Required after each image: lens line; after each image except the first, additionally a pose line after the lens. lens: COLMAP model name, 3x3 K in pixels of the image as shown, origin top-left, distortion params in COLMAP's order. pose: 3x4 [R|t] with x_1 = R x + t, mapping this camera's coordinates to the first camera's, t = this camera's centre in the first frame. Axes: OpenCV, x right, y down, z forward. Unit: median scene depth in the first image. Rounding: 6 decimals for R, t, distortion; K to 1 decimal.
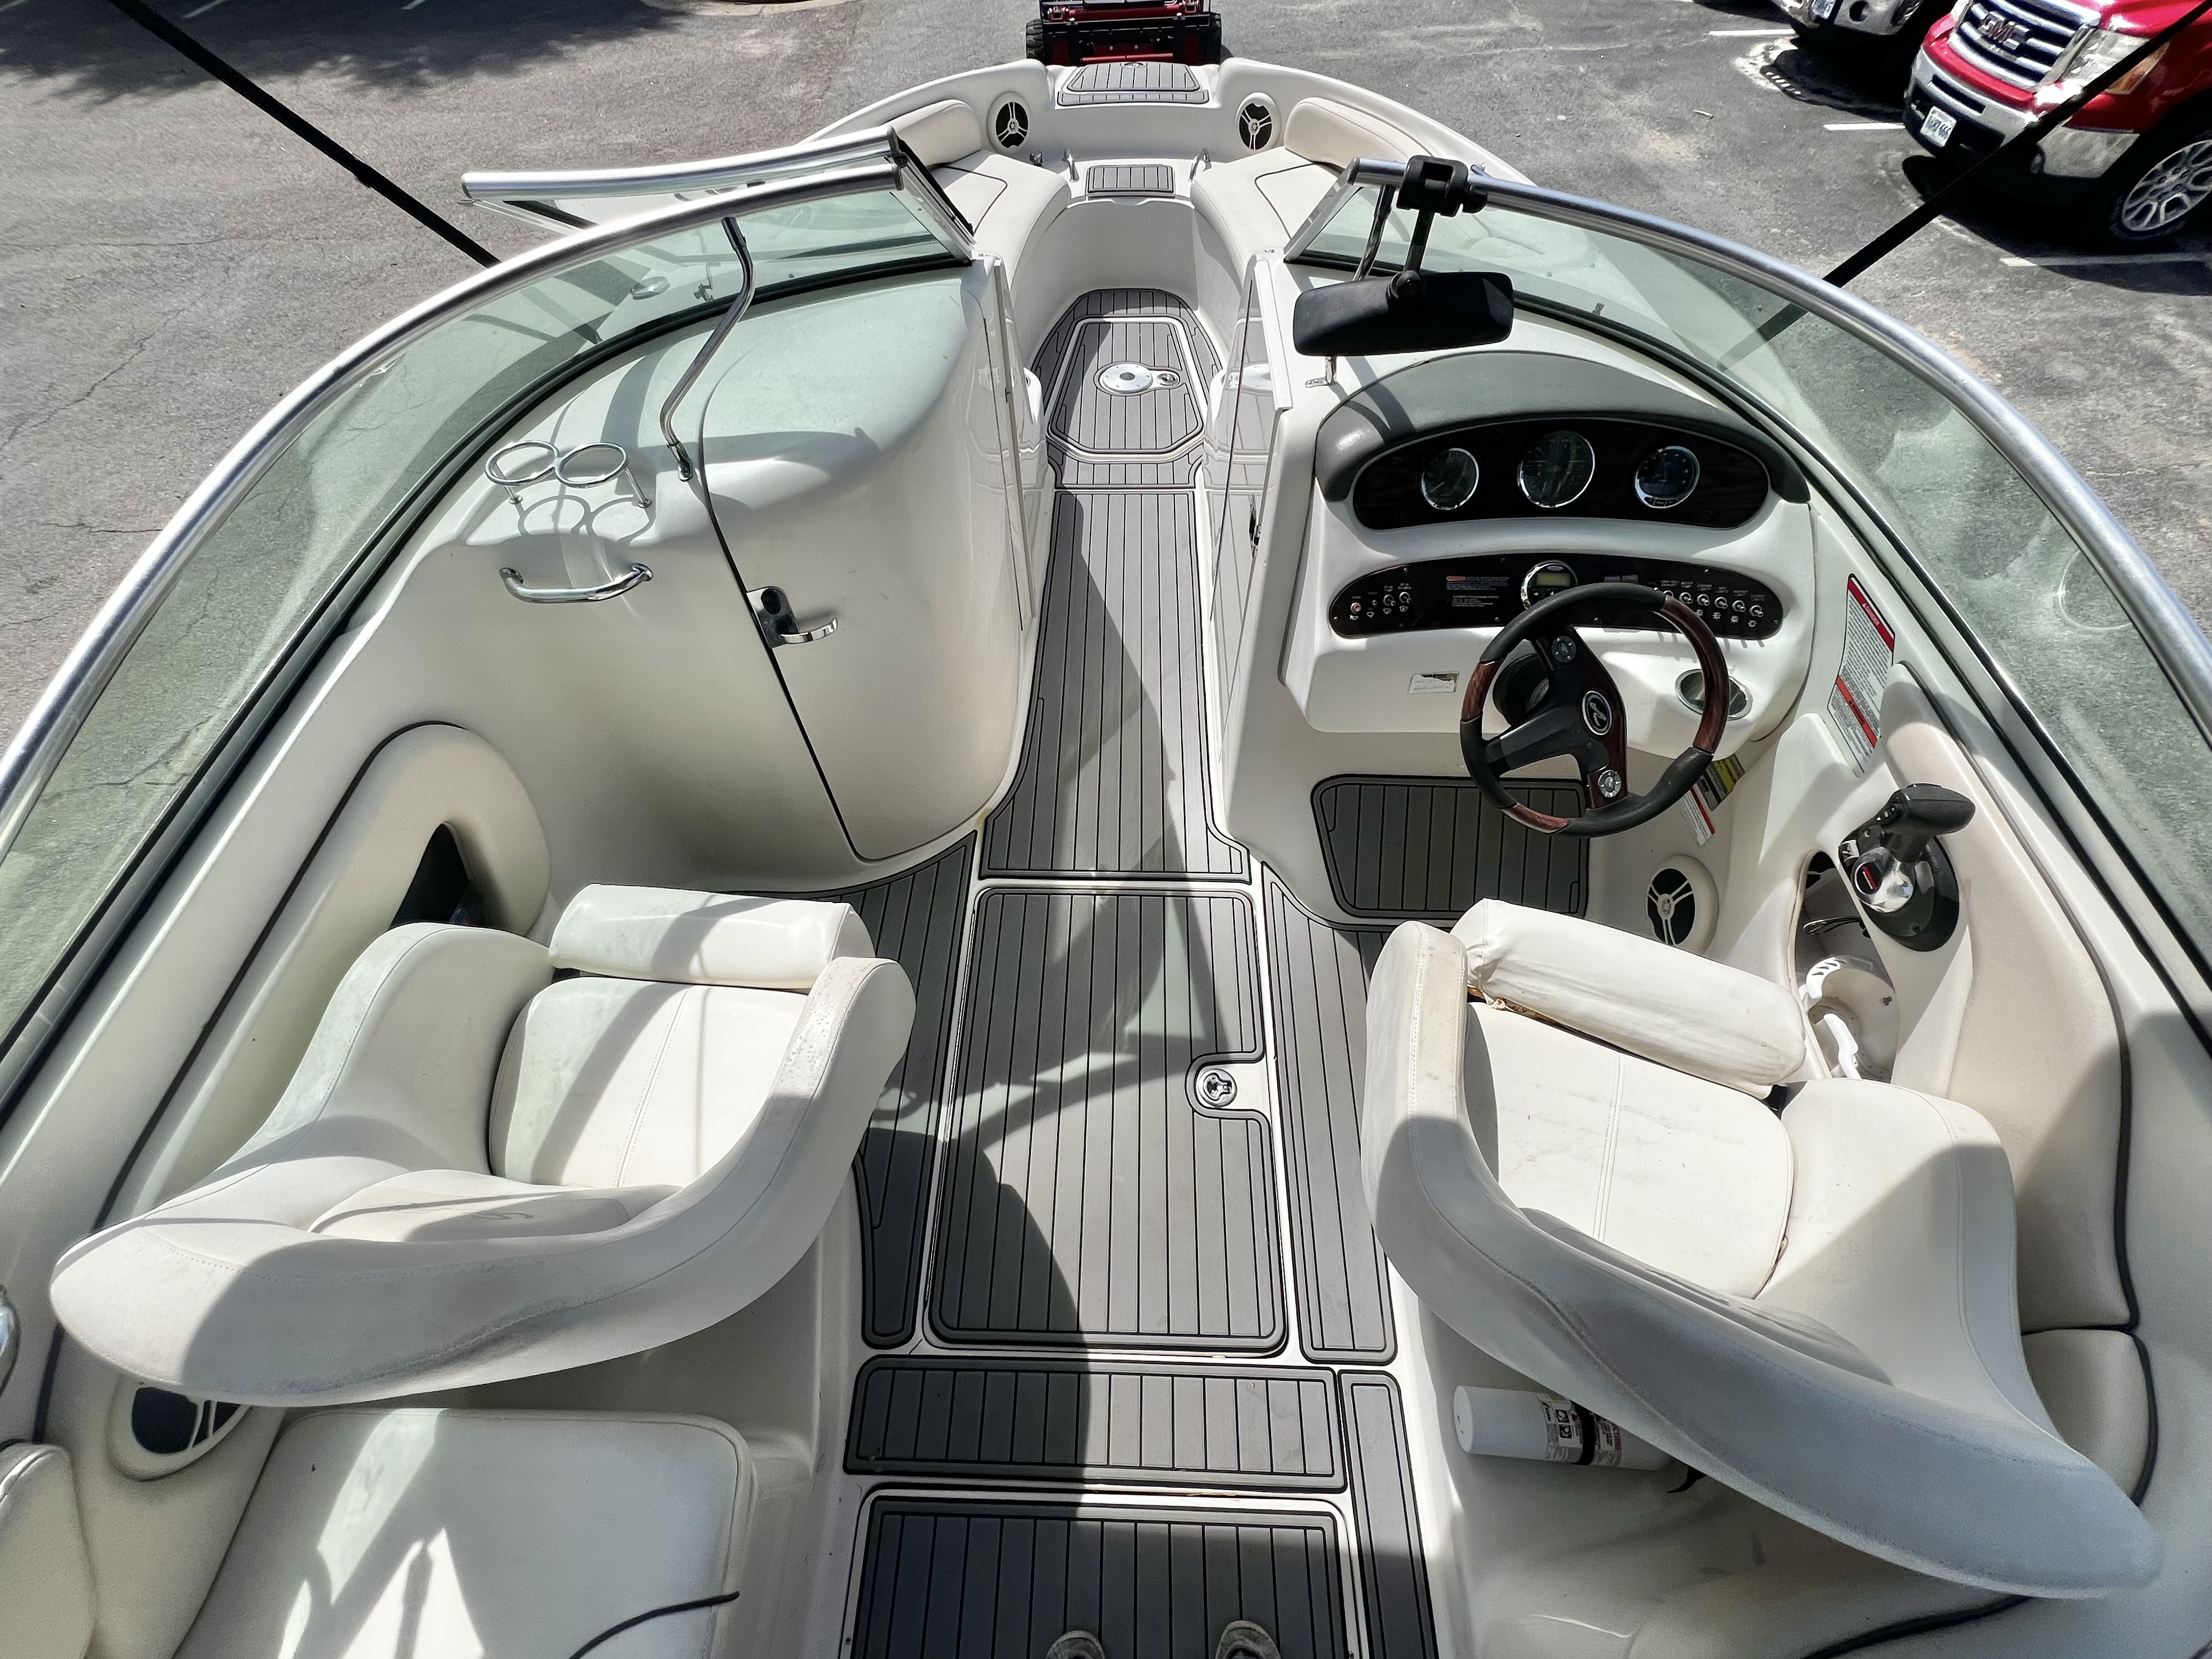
lens RADIAL K [[910.1, 0, 1101.0], [0, 910.1, 828.3], [0, 0, 1]] dist [0.000334, -0.000432]
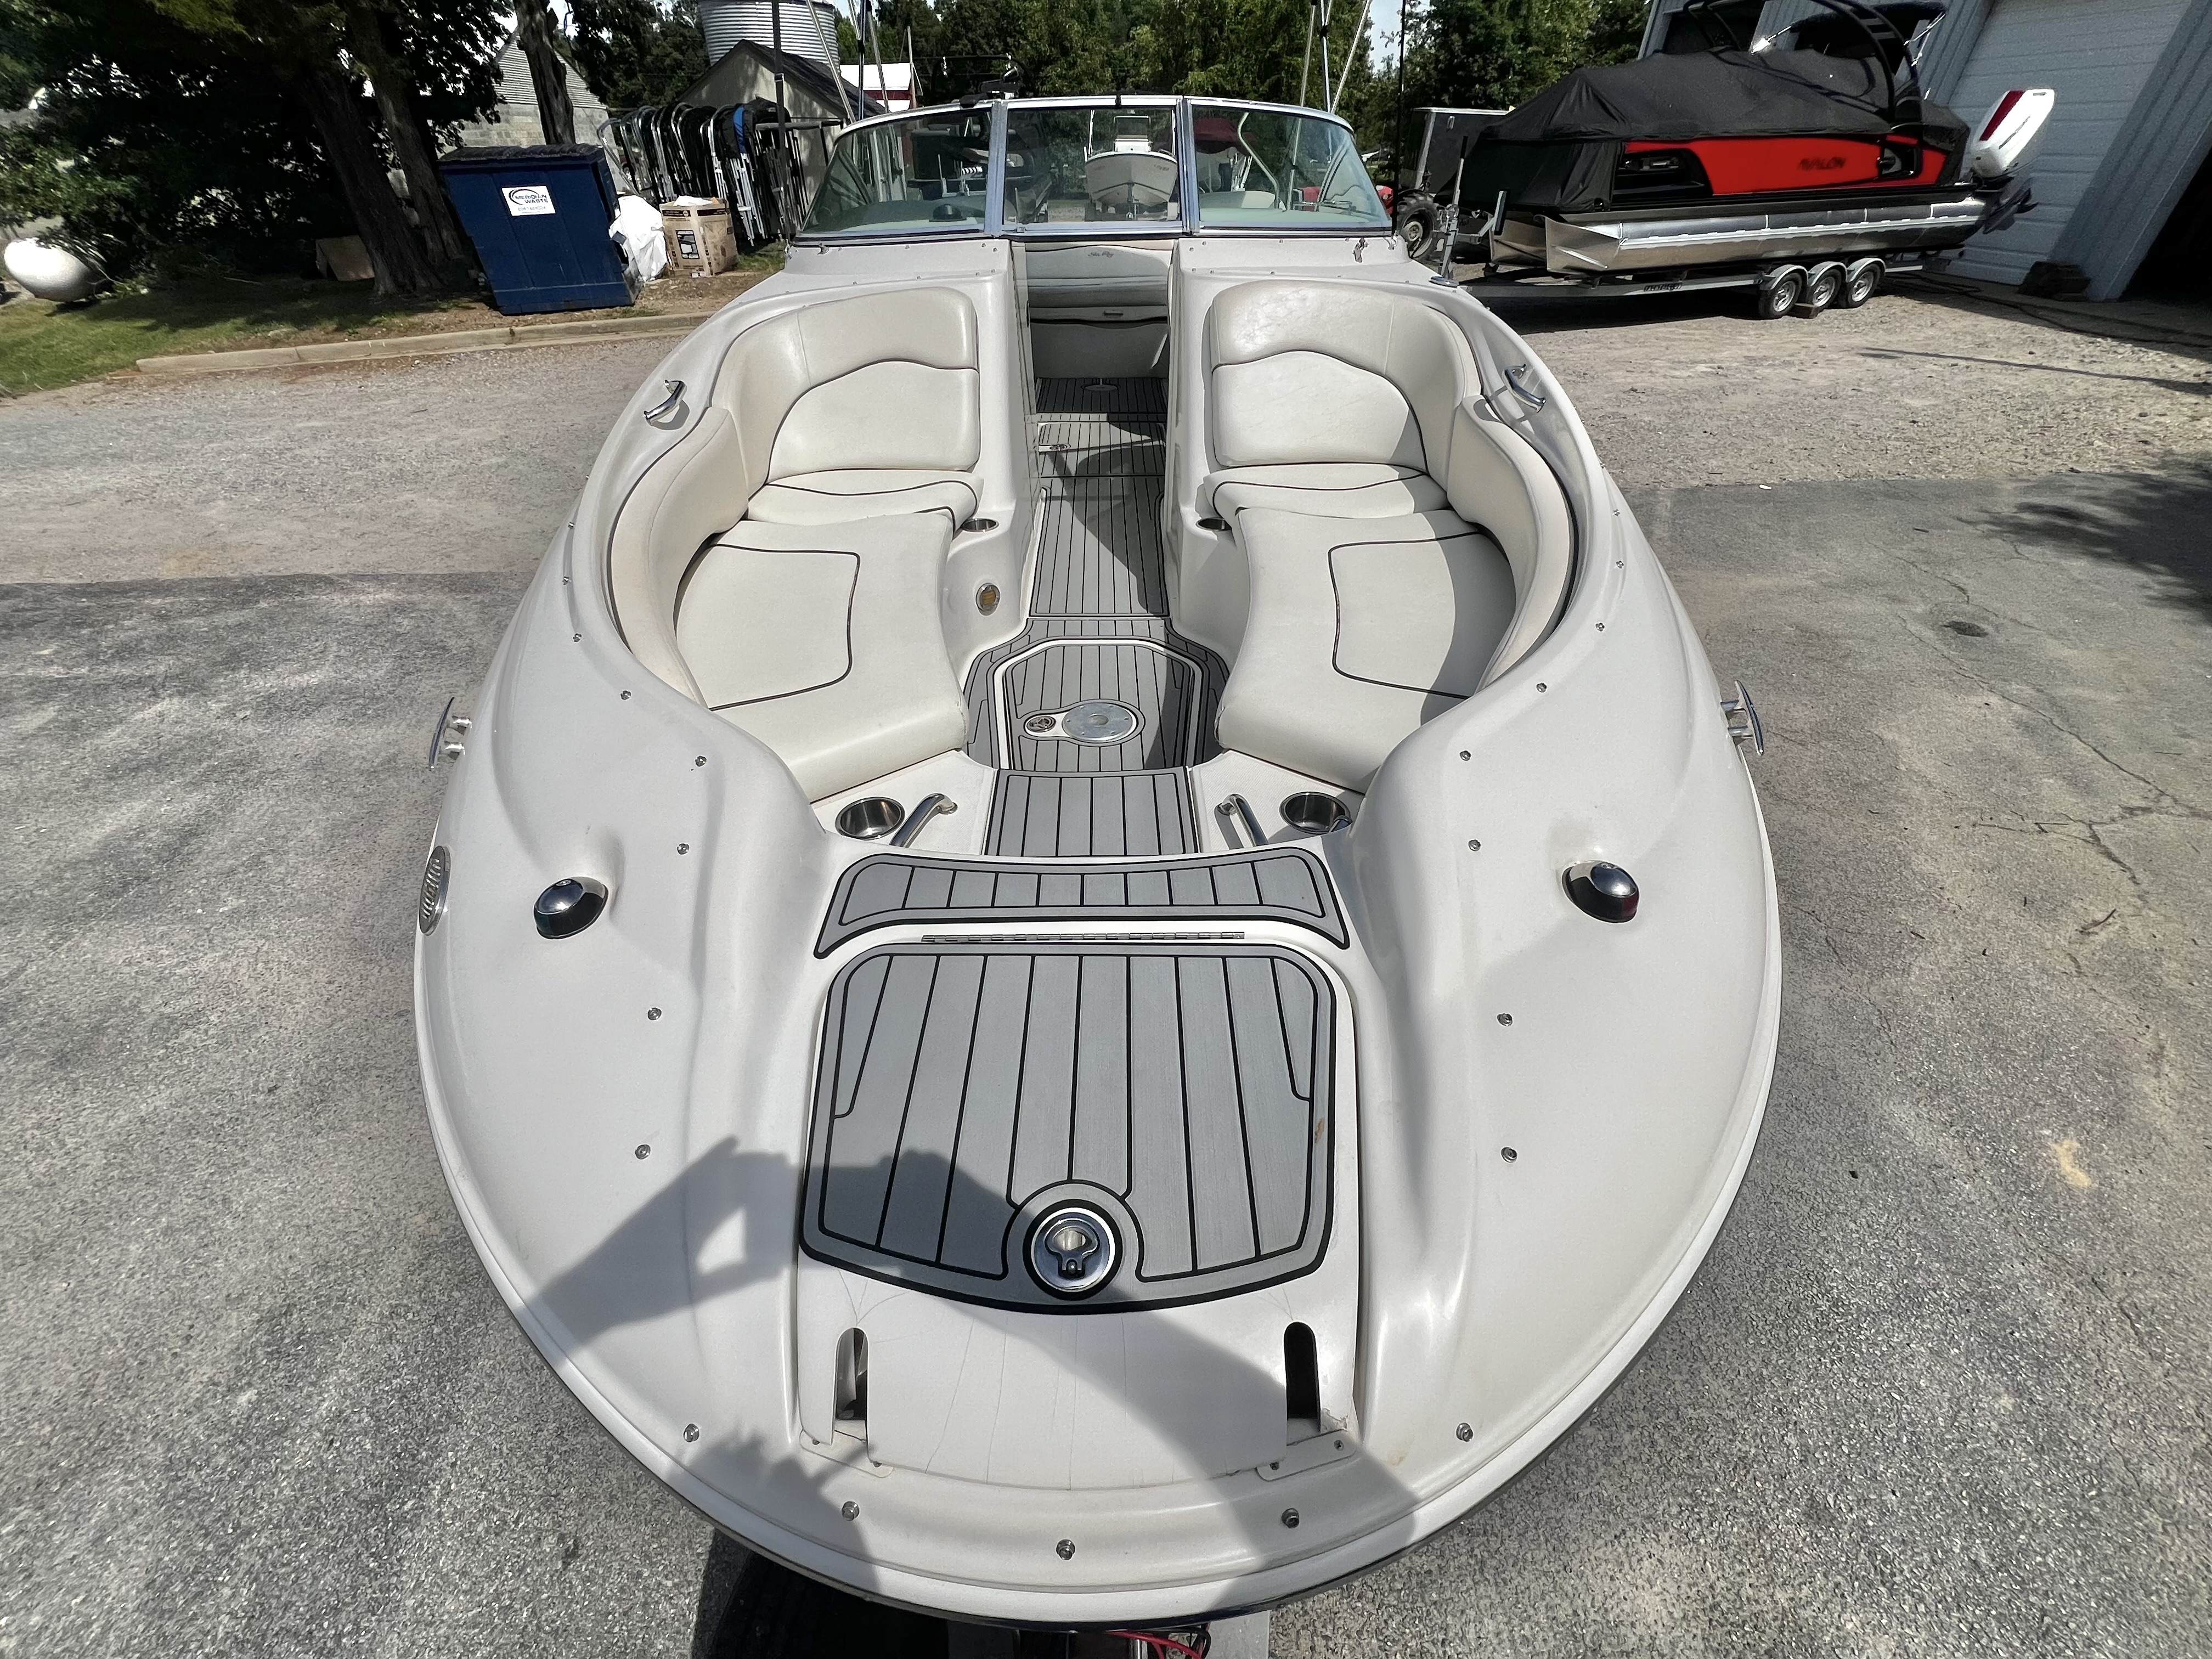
lens RADIAL K [[886.3, 0, 1100.1], [0, 886.3, 826.9], [0, 0, 1]] dist [0.000598, -0.000478]
pose [[-0.999183, 0.040413, -0.000867, 0.032525], [-0.003010, -0.052980, 0.998591, -1.254464], [0.040310, 0.997777, 0.053058, 1.101355]]
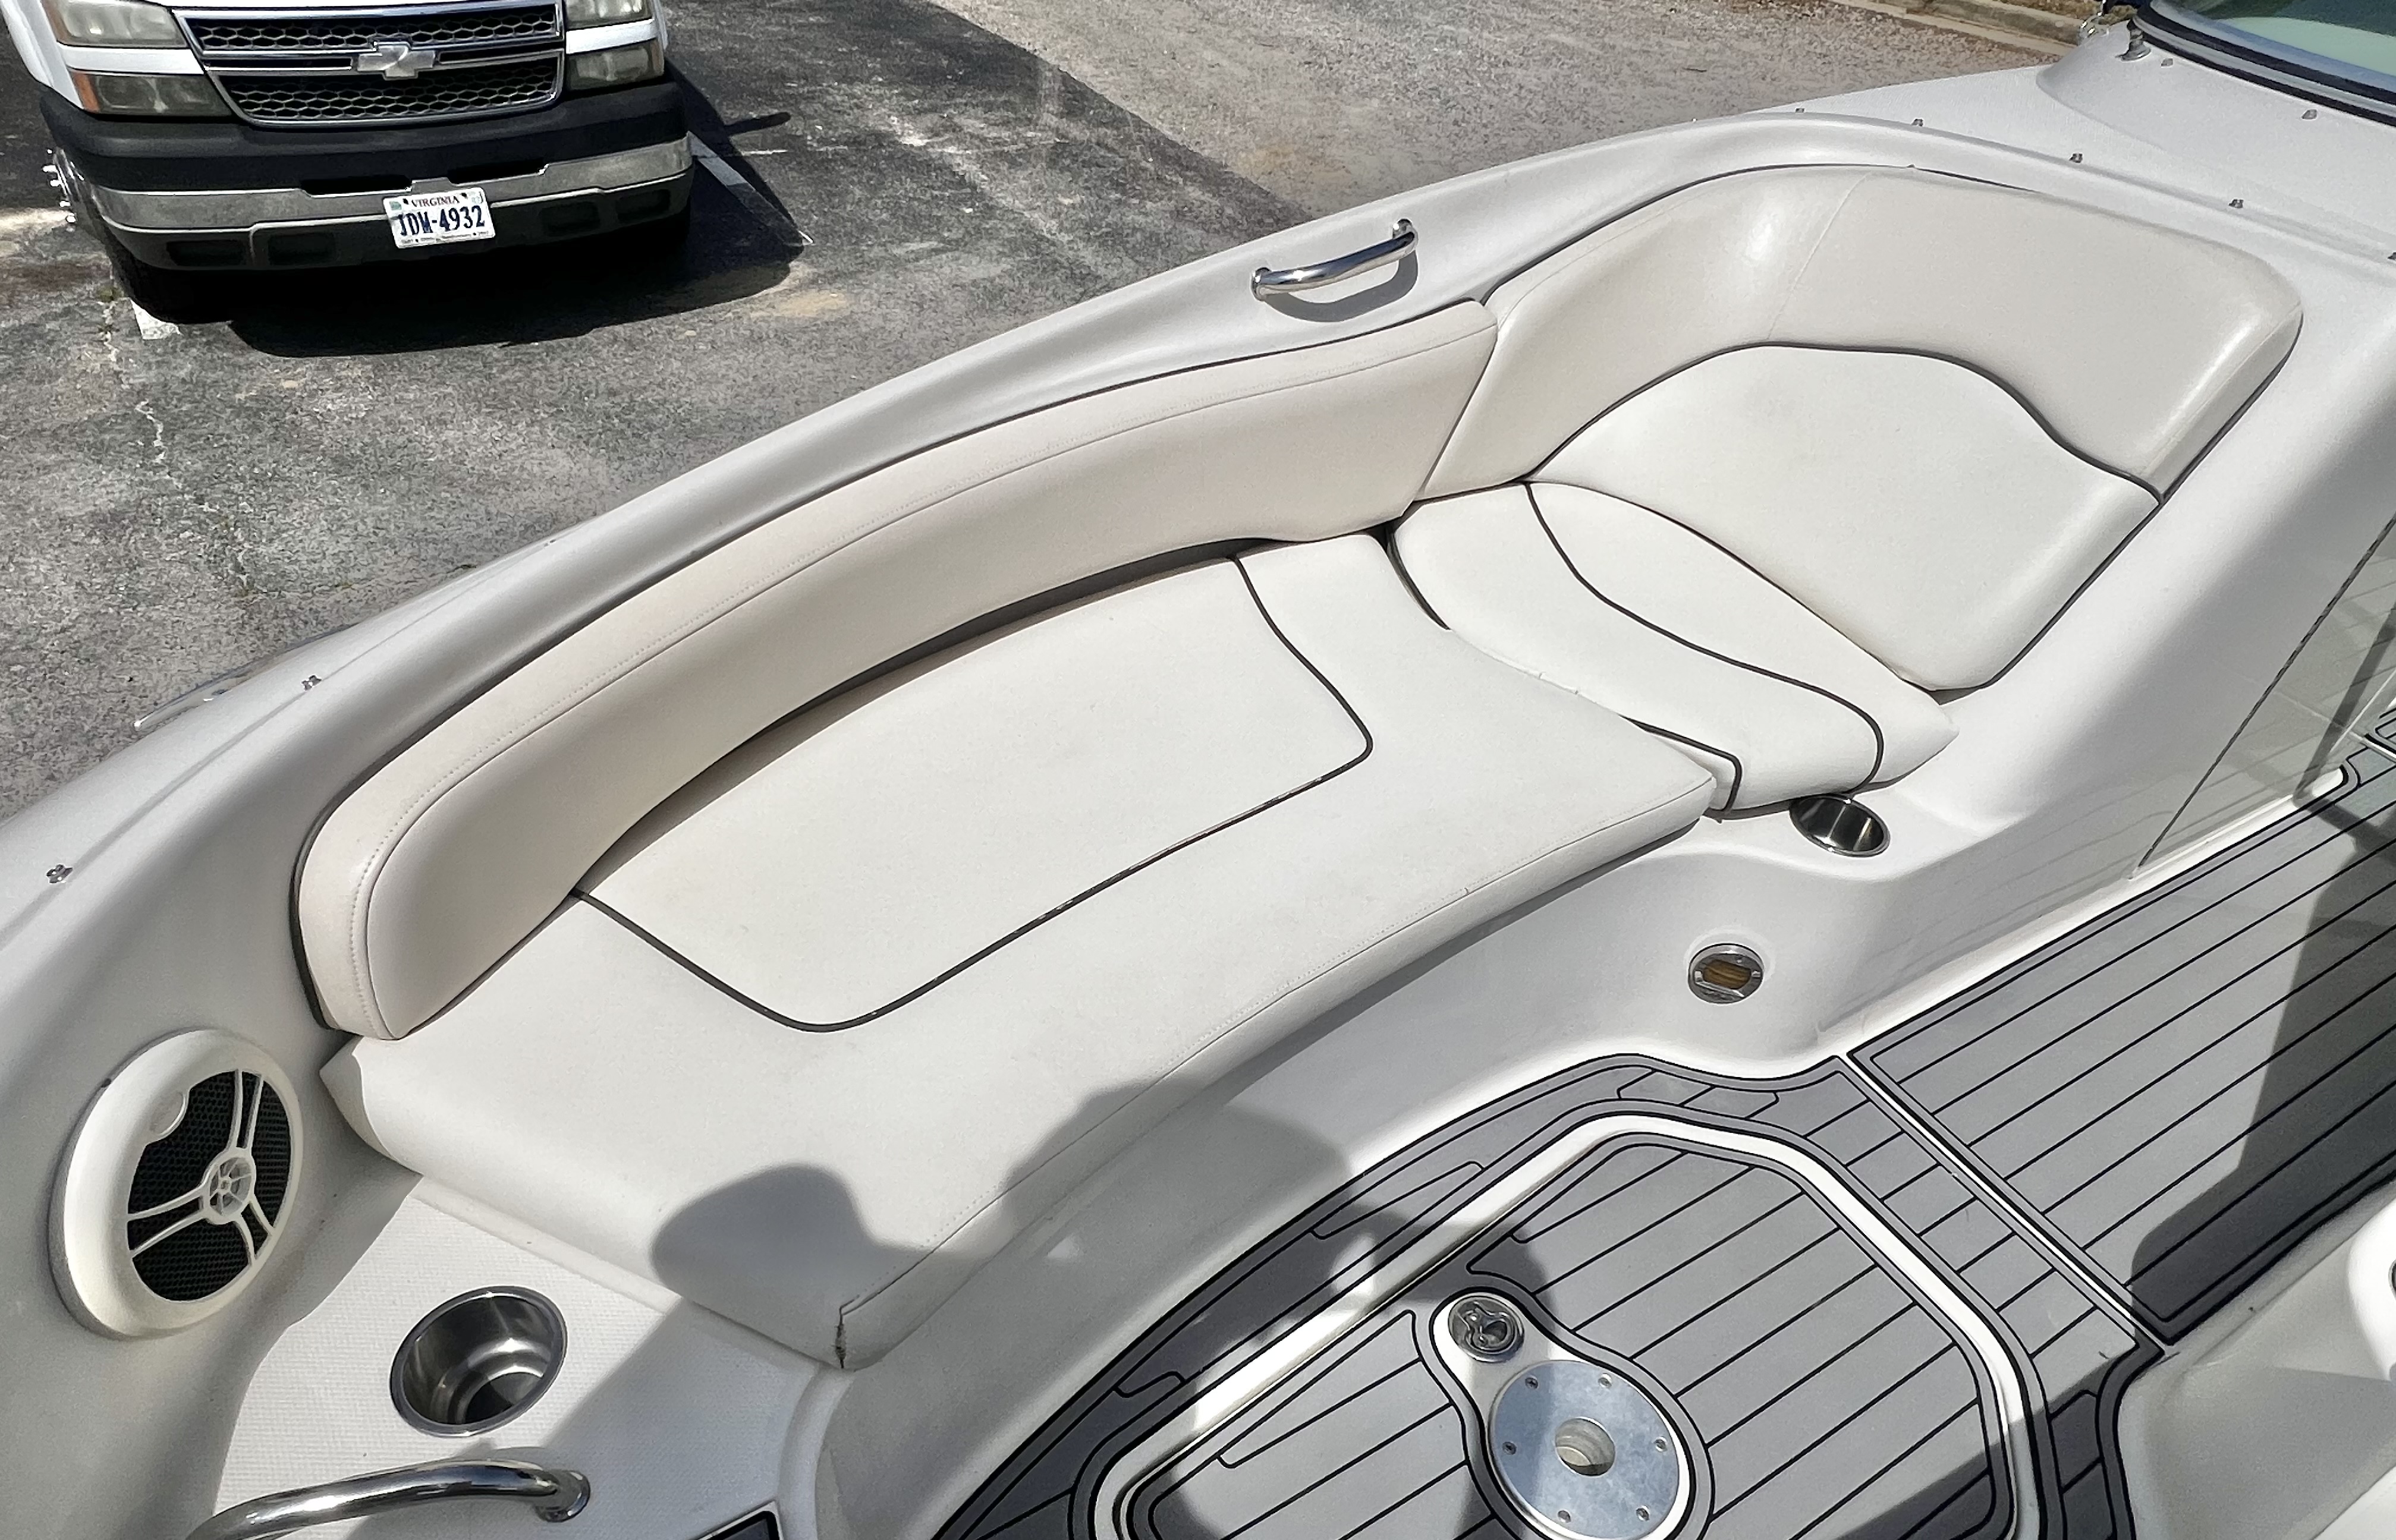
lens RADIAL K [[1405.3, 0, 1192.9], [0, 1405.3, 895.1], [0, 0, 1]] dist [-0.001962, 0.001103]
pose [[-0.541979, -0.609379, 0.578719, -0.049777], [0.632628, 0.157470, 0.758278, -0.948216], [-0.553210, 0.777084, 0.300165, 0.859826]]
